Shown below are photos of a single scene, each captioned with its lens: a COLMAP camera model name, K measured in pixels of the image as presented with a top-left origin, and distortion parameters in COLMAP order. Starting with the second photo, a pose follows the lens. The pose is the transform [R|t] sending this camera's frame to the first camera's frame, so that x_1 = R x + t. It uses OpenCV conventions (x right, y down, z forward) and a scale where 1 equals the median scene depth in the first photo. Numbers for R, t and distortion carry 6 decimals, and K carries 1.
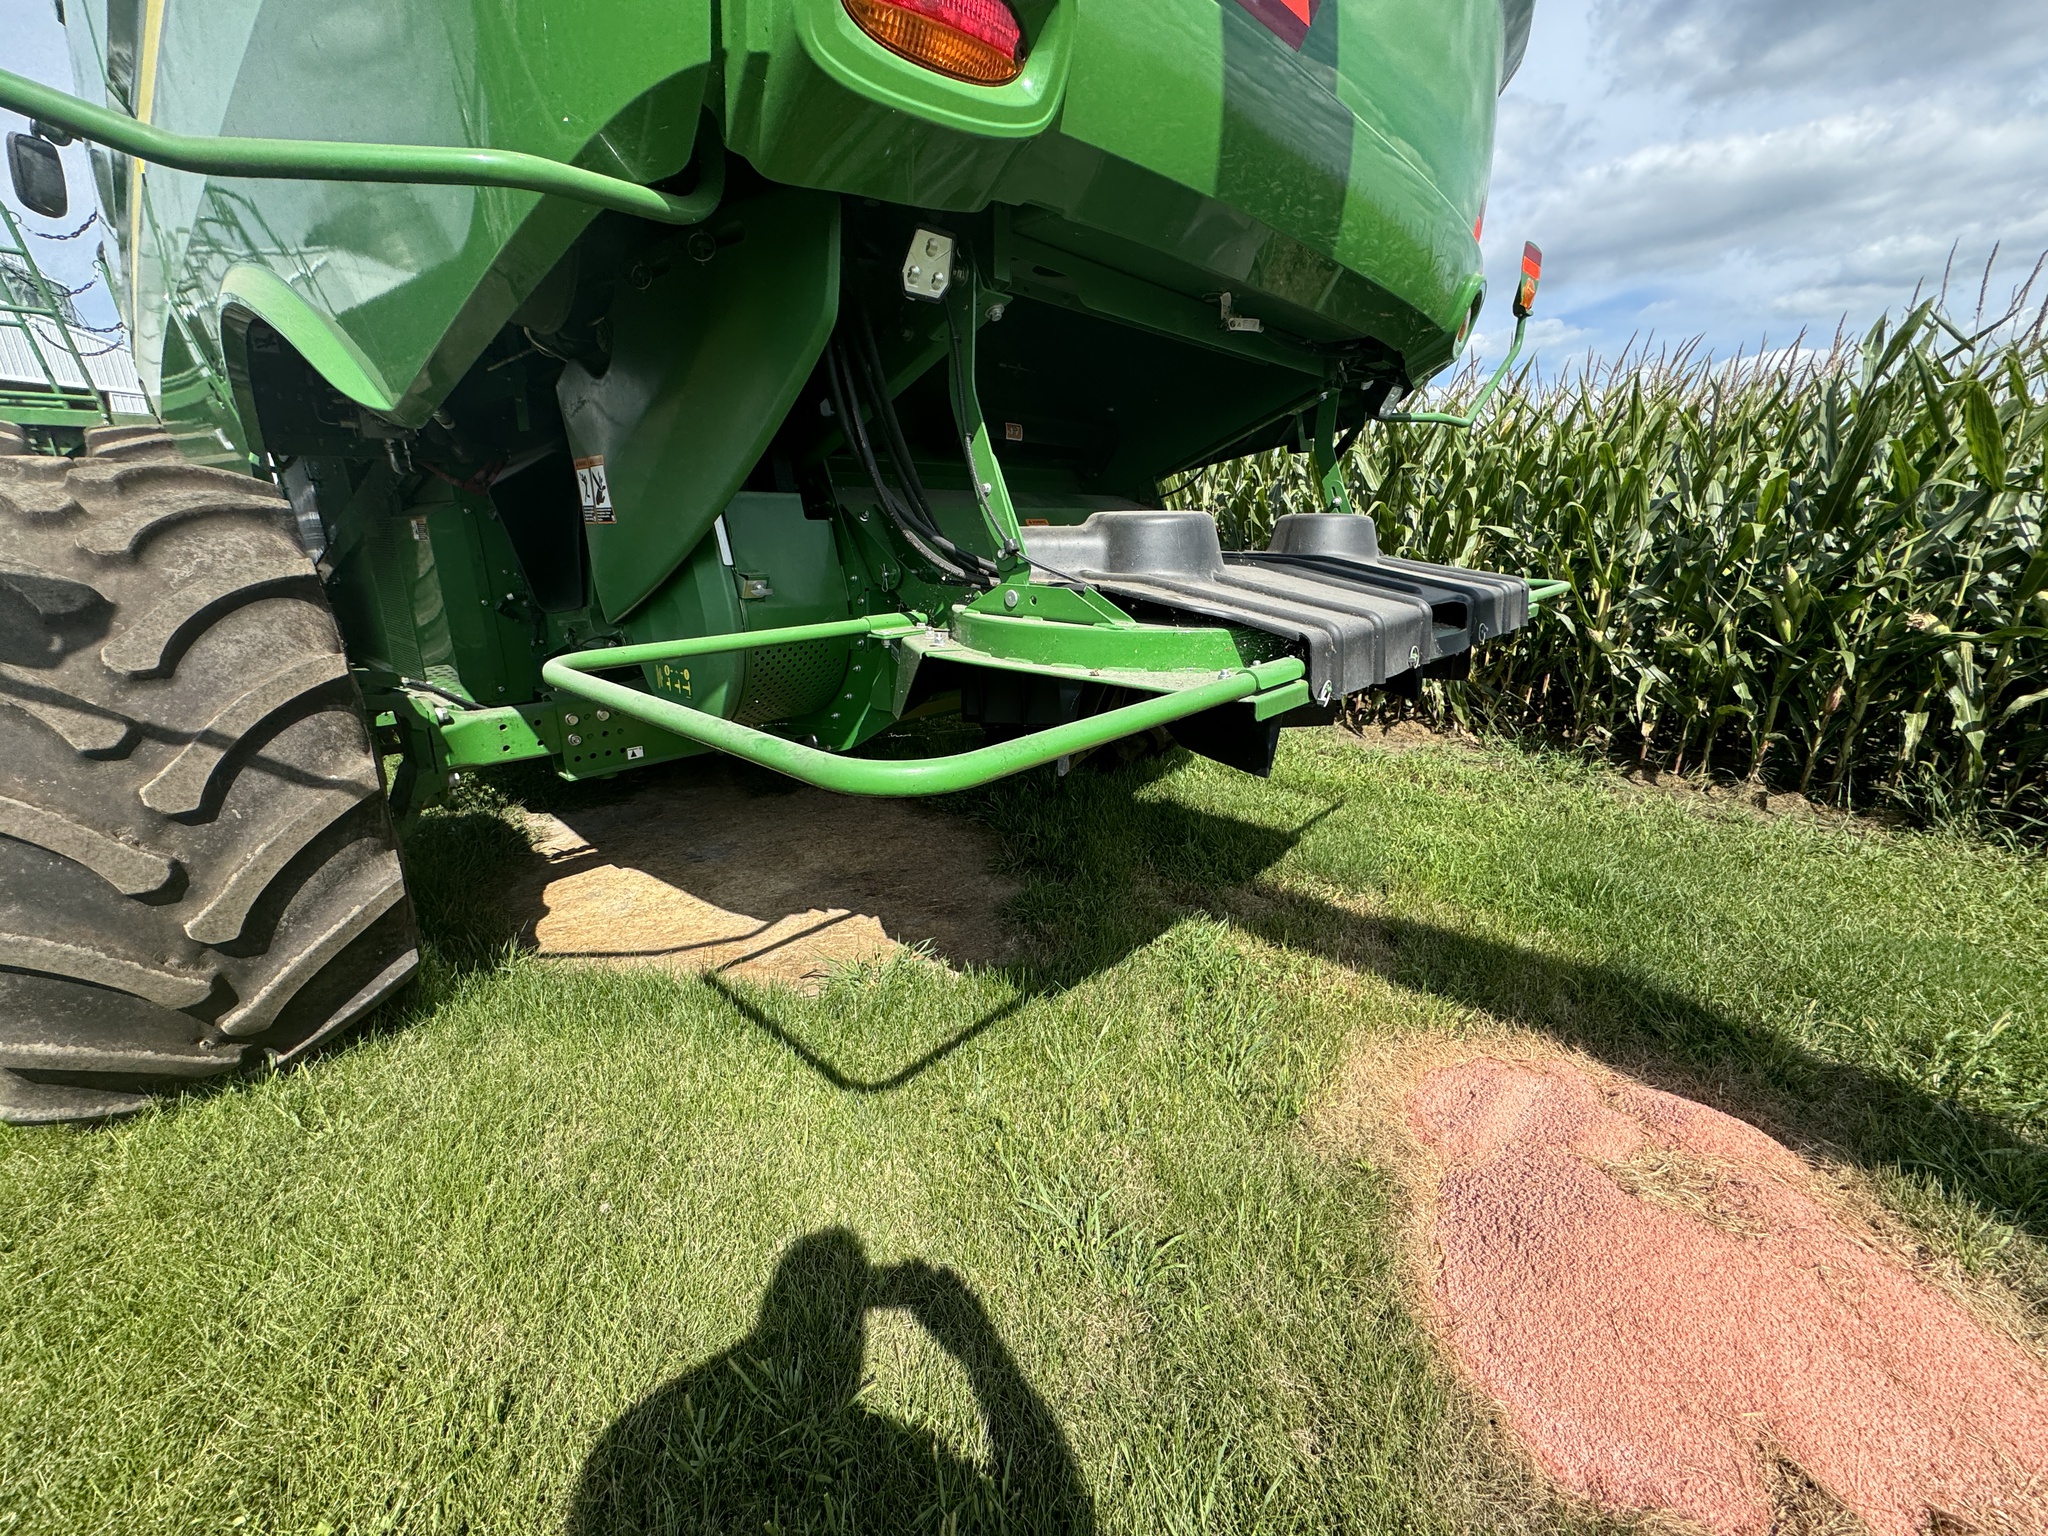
lens RADIAL K [[797.6, 0, 1032.2], [0, 797.6, 767.7], [0, 0, 1]] dist [0.004953, 0.000267]
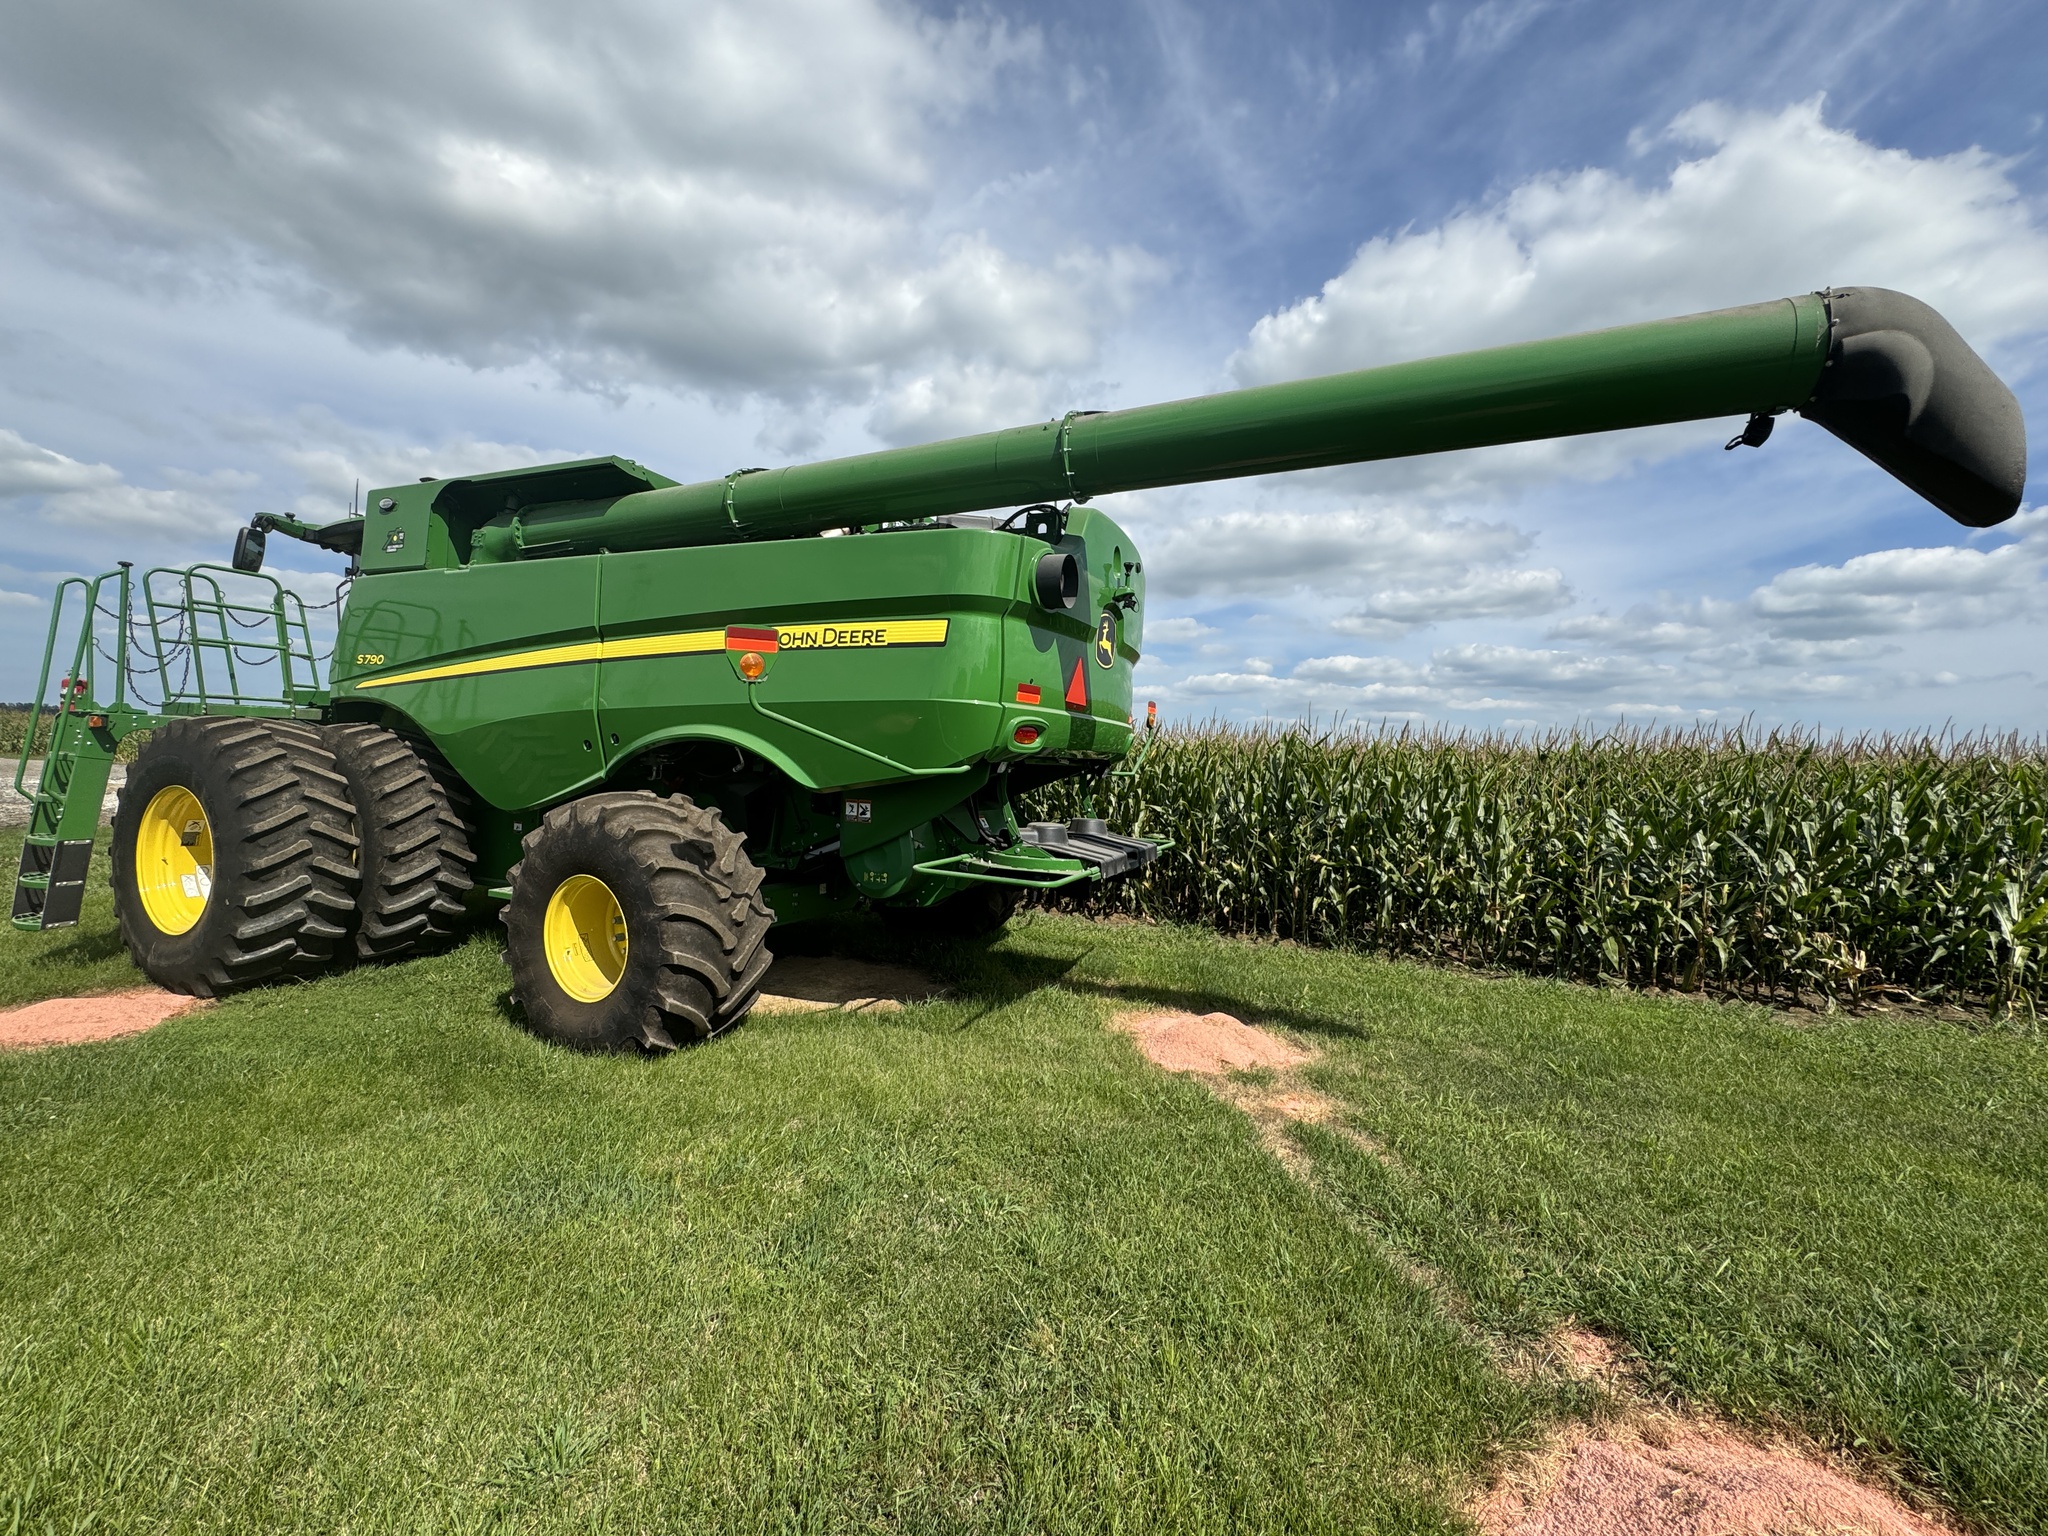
lens RADIAL K [[819.6, 0, 1024.0], [0, 819.6, 768.0], [0, 0, 1]] dist [-0.001575, -0.000334]
pose [[0.944024, 0.040880, 0.327335, -0.661029], [0.052212, 0.961267, -0.270628, 0.228473], [-0.325719, 0.272570, 0.905325, -1.303588]]
